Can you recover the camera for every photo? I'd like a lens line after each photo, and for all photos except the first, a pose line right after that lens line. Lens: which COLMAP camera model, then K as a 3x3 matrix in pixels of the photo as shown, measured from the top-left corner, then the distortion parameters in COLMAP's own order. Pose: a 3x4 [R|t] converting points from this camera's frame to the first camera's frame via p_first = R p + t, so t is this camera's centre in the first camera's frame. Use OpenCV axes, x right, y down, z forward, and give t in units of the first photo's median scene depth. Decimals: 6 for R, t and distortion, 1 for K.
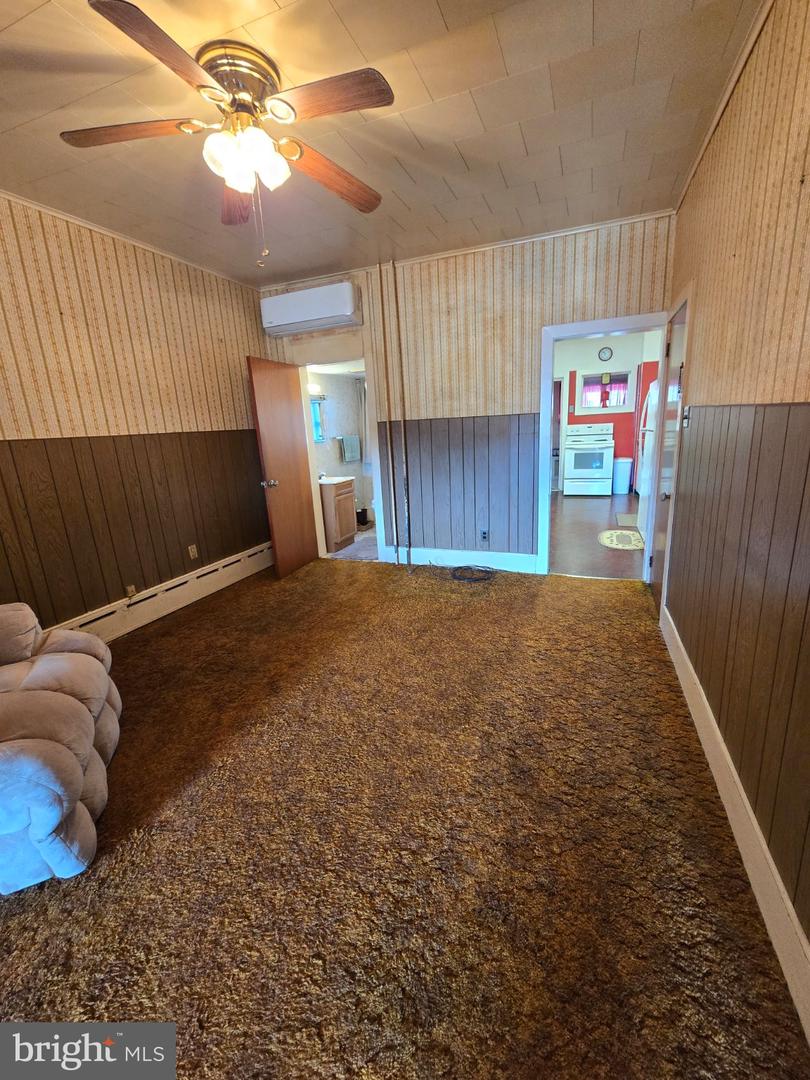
lens RADIAL K [[444.1, 0, 404.9], [0, 444.1, 540.0], [0, 0, 1]] dist [-0.000595, -0.000131]
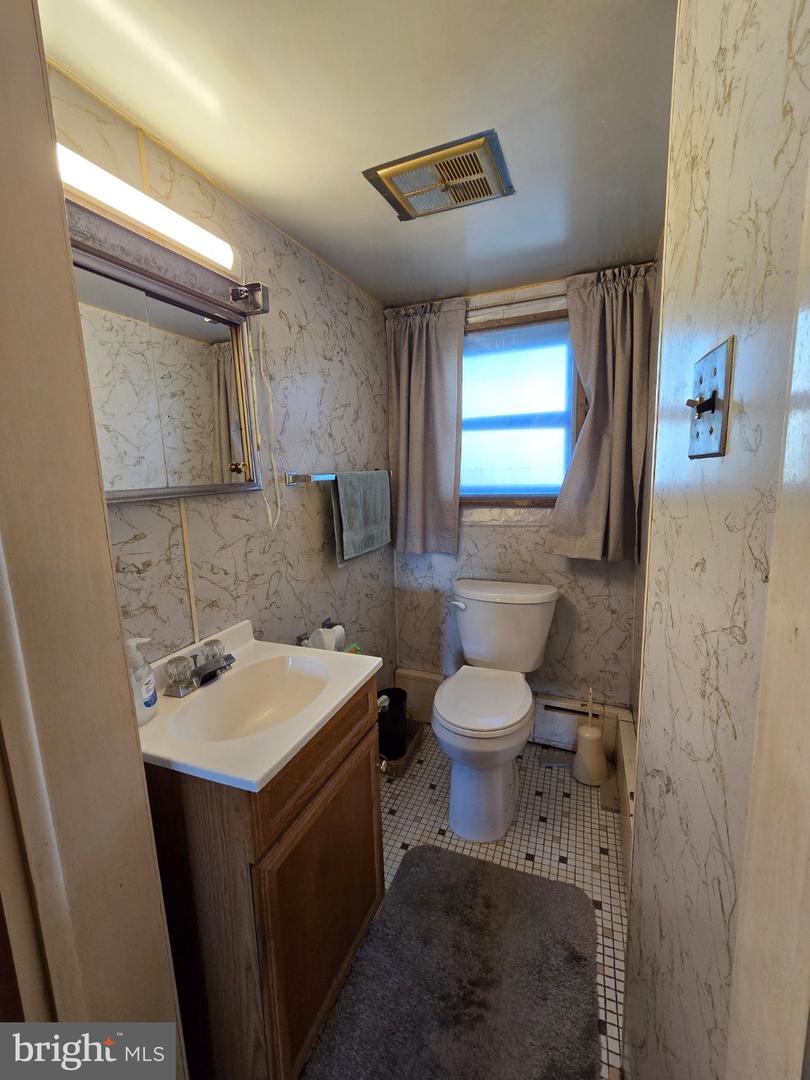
lens RADIAL K [[444.1, 0, 406.9], [0, 444.1, 535.7], [0, 0, 1]] dist [-0.000595, -0.000131]
pose [[0.999744, 0.022123, -0.004808, -0.092948], [-0.022438, 0.996509, -0.080414, -0.171660], [0.003013, 0.080501, 0.996750, 0.721805]]
